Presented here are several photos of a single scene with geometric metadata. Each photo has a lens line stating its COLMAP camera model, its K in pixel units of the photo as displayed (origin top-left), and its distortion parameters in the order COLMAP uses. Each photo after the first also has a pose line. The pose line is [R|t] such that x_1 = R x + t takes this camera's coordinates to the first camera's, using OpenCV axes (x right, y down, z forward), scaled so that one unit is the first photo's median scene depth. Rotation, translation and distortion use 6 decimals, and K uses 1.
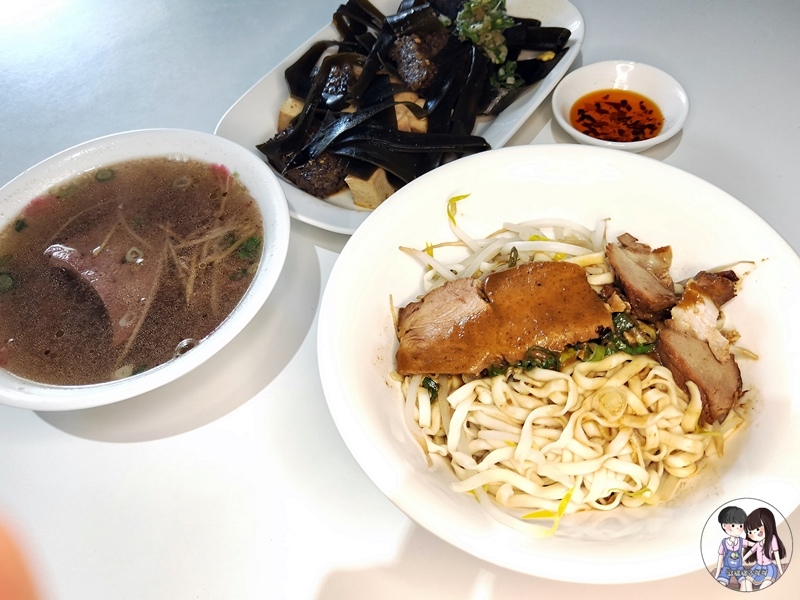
lens RADIAL K [[671.2, 0, 400.0], [0, 671.2, 300.0], [0, 0, 1]] dist [0.003706, 0.010082]
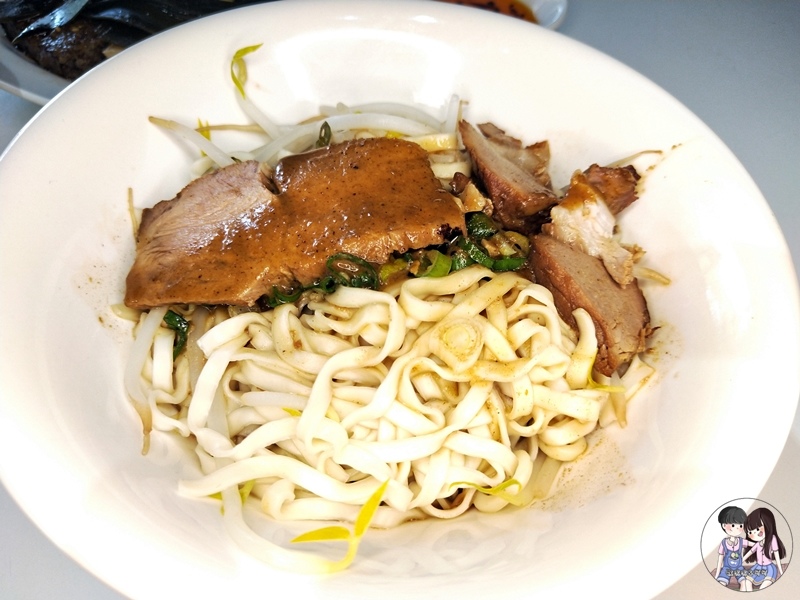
lens RADIAL K [[640.9, 0, 400.0], [0, 640.9, 300.0], [0, 0, 1]] dist [-0.006185, -0.000444]
pose [[0.985399, 0.011675, 0.169862, 0.150560], [-0.009894, 0.999887, -0.011331, 0.113391], [-0.169975, 0.009485, 0.985403, 0.403161]]
